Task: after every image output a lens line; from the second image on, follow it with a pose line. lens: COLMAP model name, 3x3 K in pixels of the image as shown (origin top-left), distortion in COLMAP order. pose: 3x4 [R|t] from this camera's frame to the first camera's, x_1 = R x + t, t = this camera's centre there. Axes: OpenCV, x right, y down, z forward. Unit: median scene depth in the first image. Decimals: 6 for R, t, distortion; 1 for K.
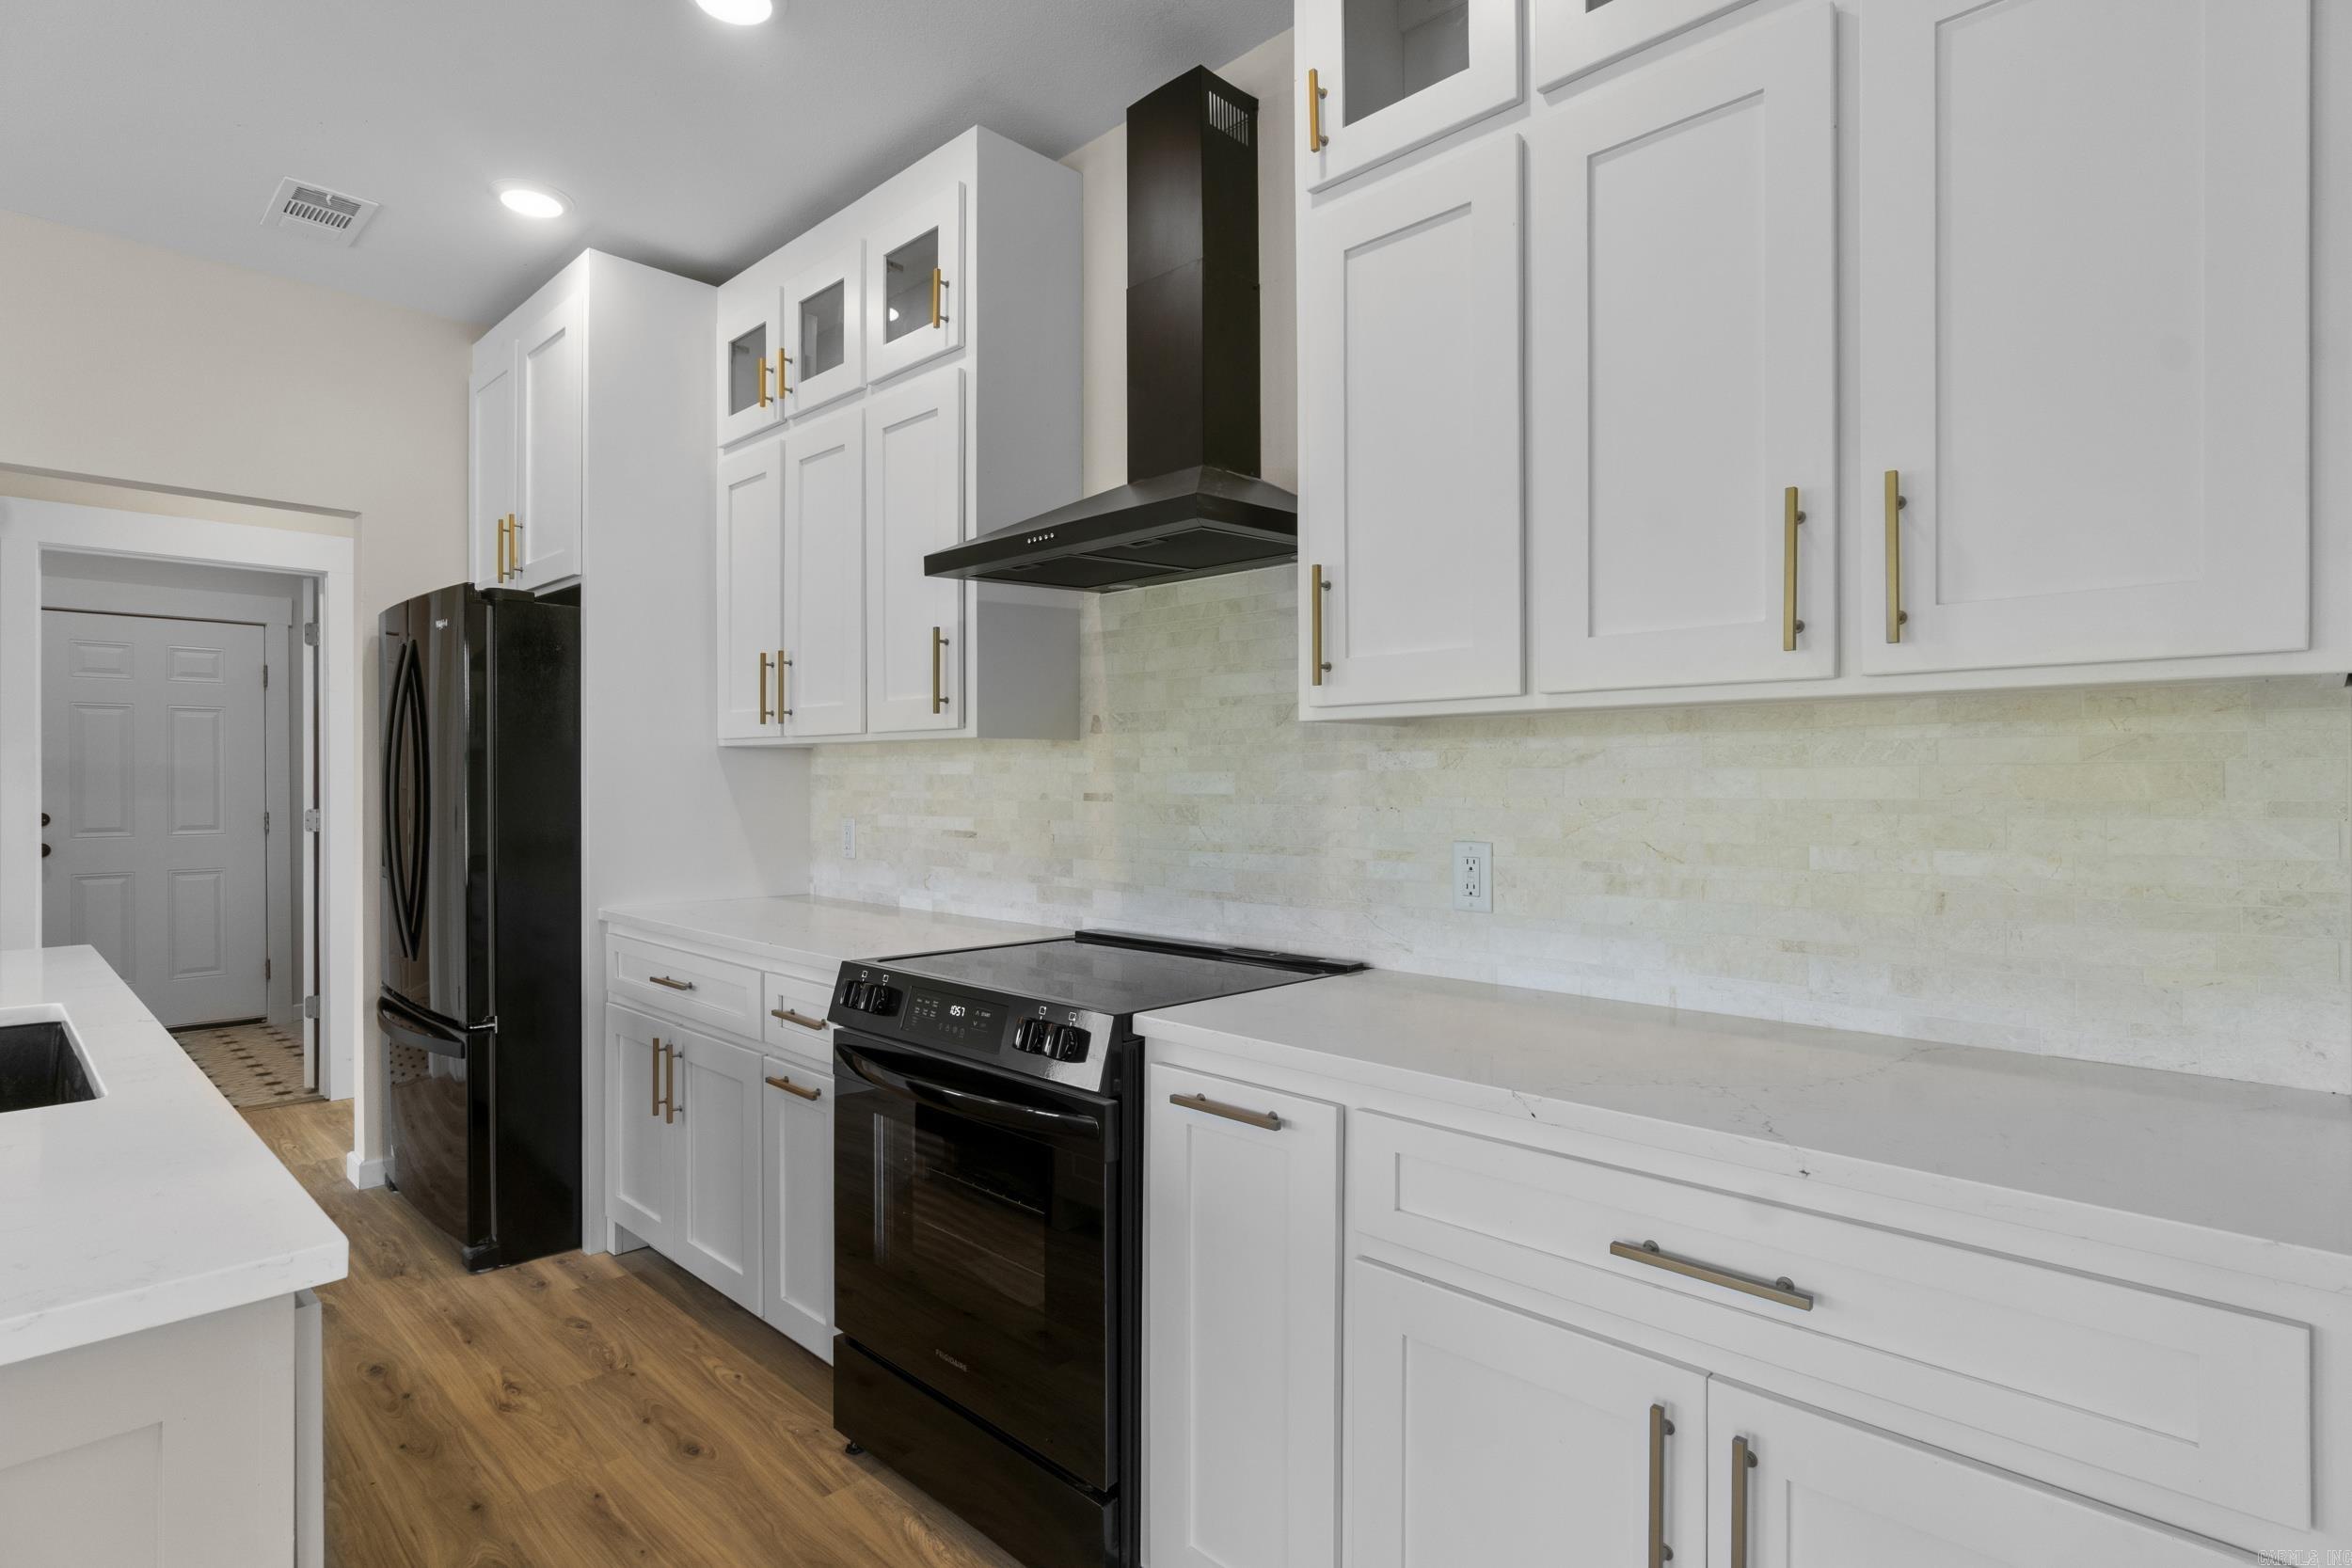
lens RADIAL K [[1195.3, 0, 1155.4], [0, 1195.3, 777.4], [0, 0, 1]] dist [-0.011527, -0.000059]
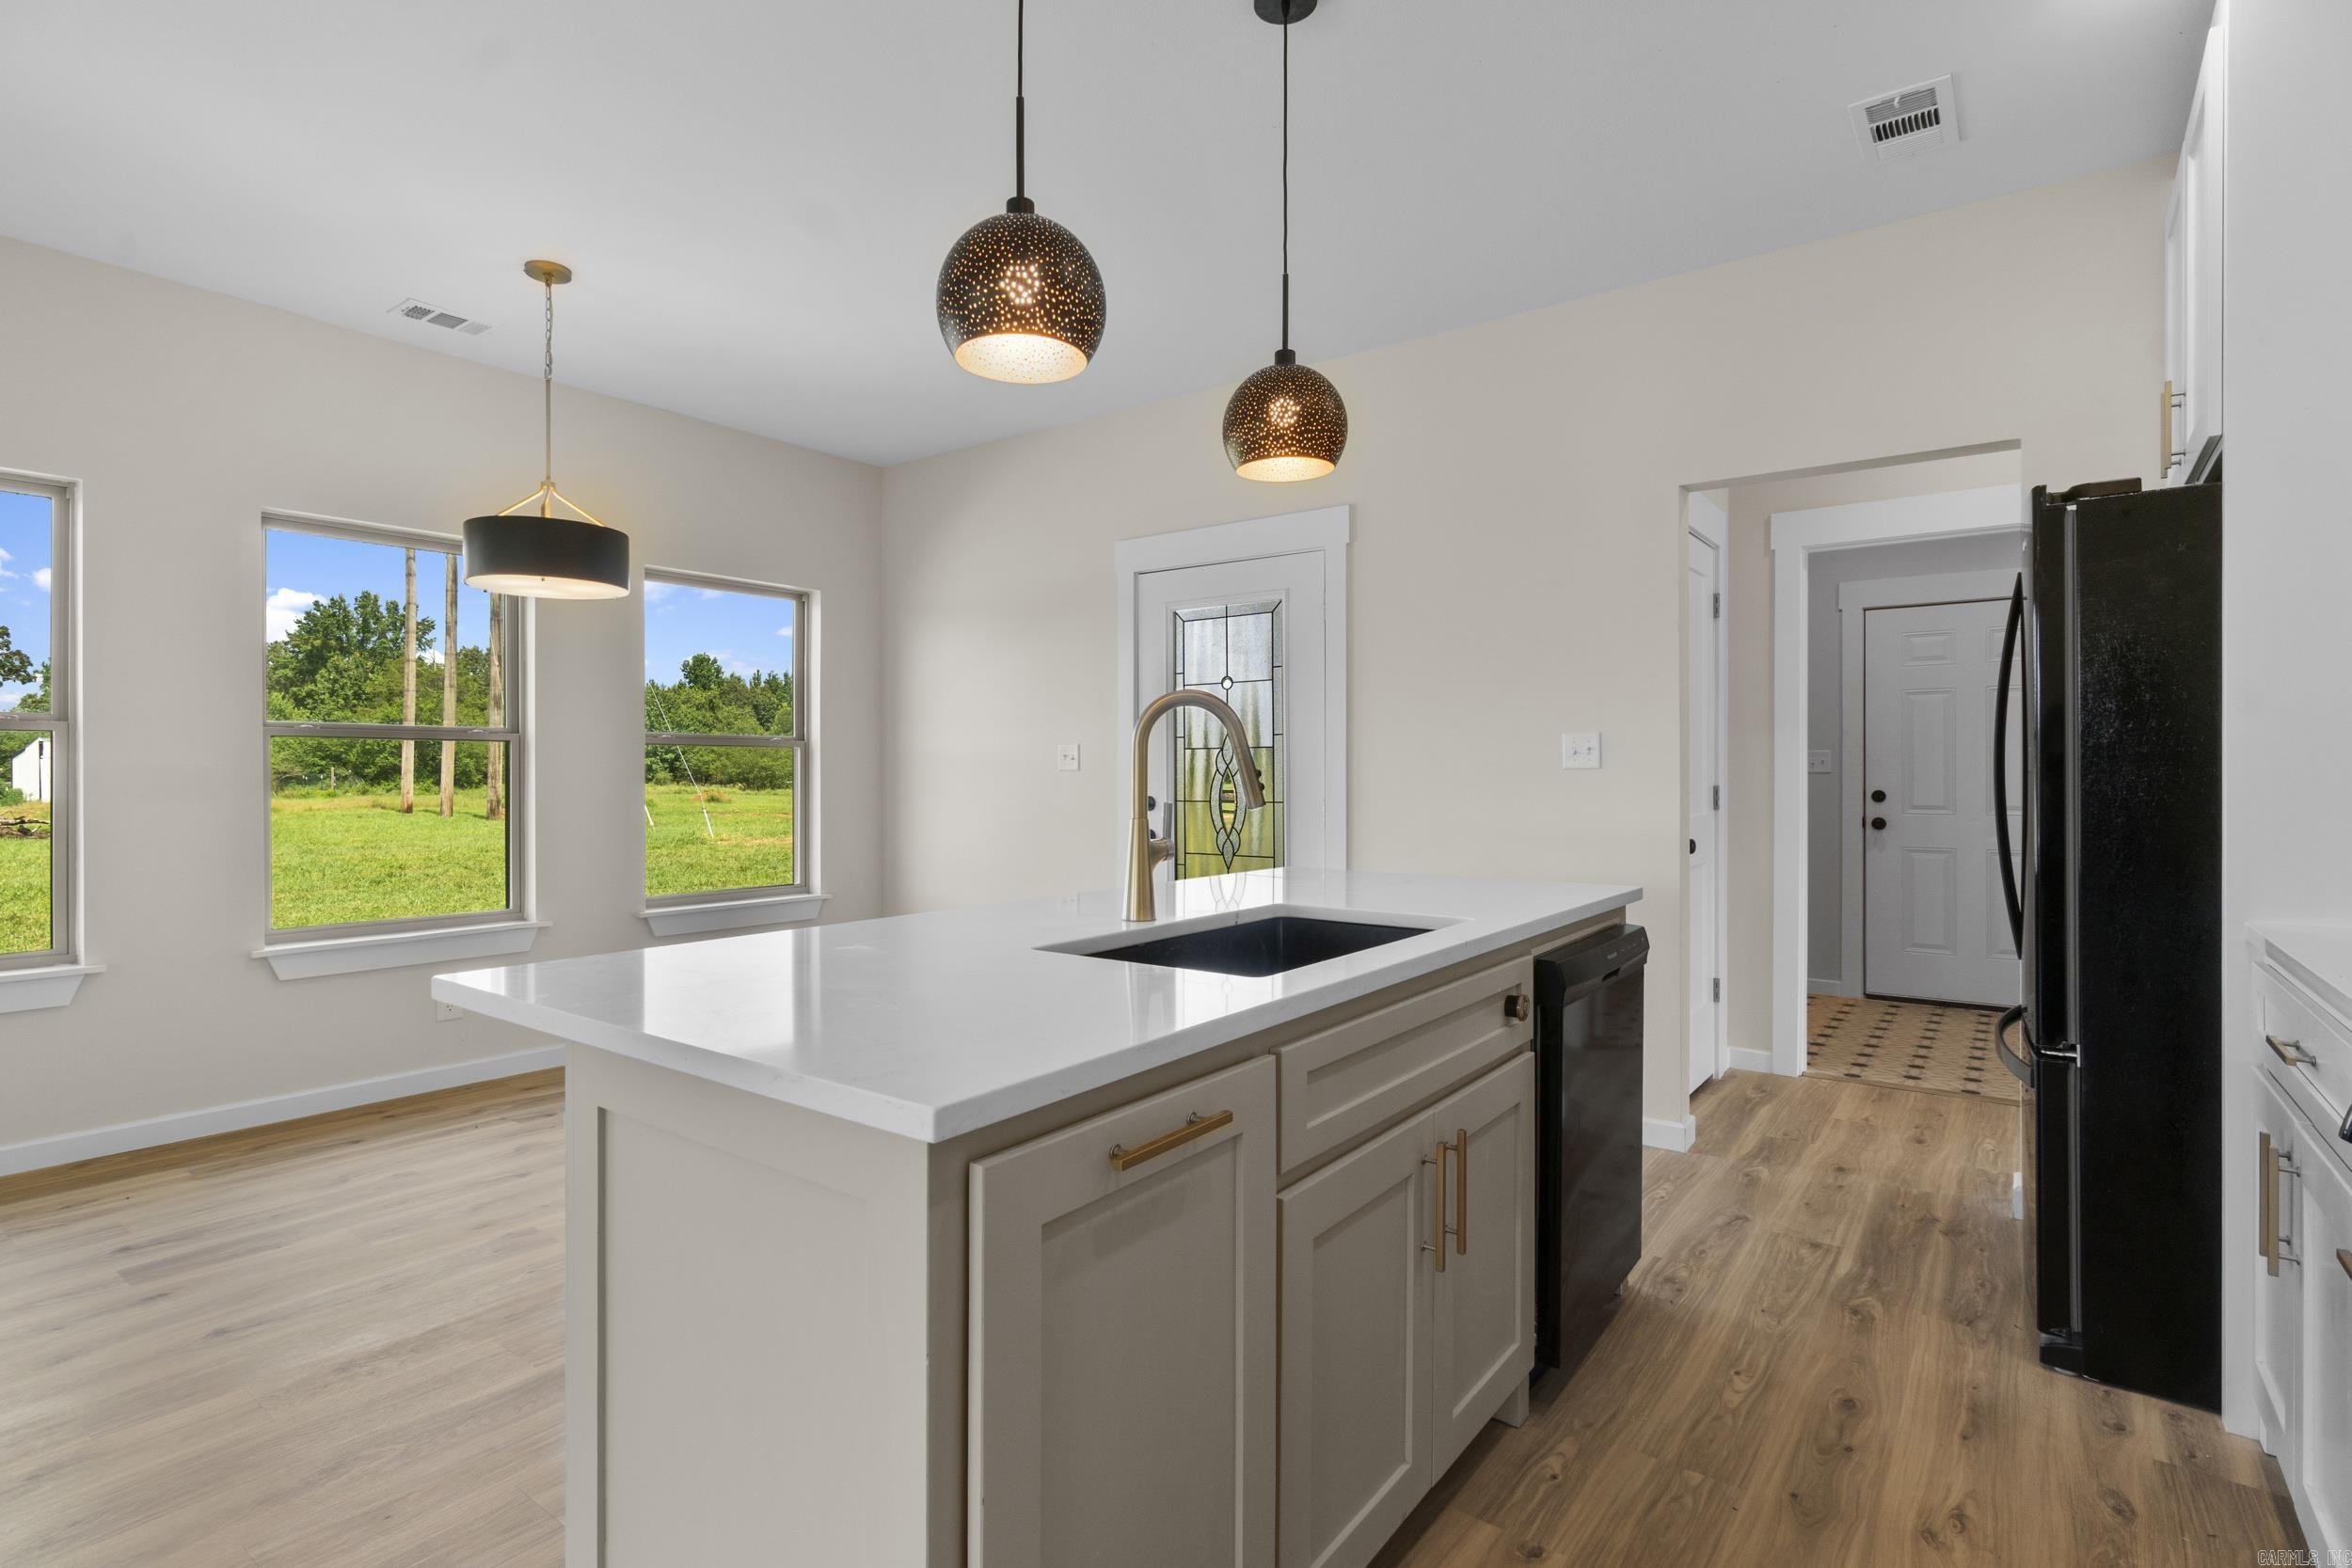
lens RADIAL K [[1141.0, 0, 1162.8], [0, 1141.0, 779.1], [0, 0, 1]] dist [0.006960, -0.002601]
pose [[0.124304, 0.001954, -0.992242, 0.111379], [-0.002563, 0.999995, 0.001648, 0.032817], [0.992241, 0.002338, 0.124309, 0.355209]]
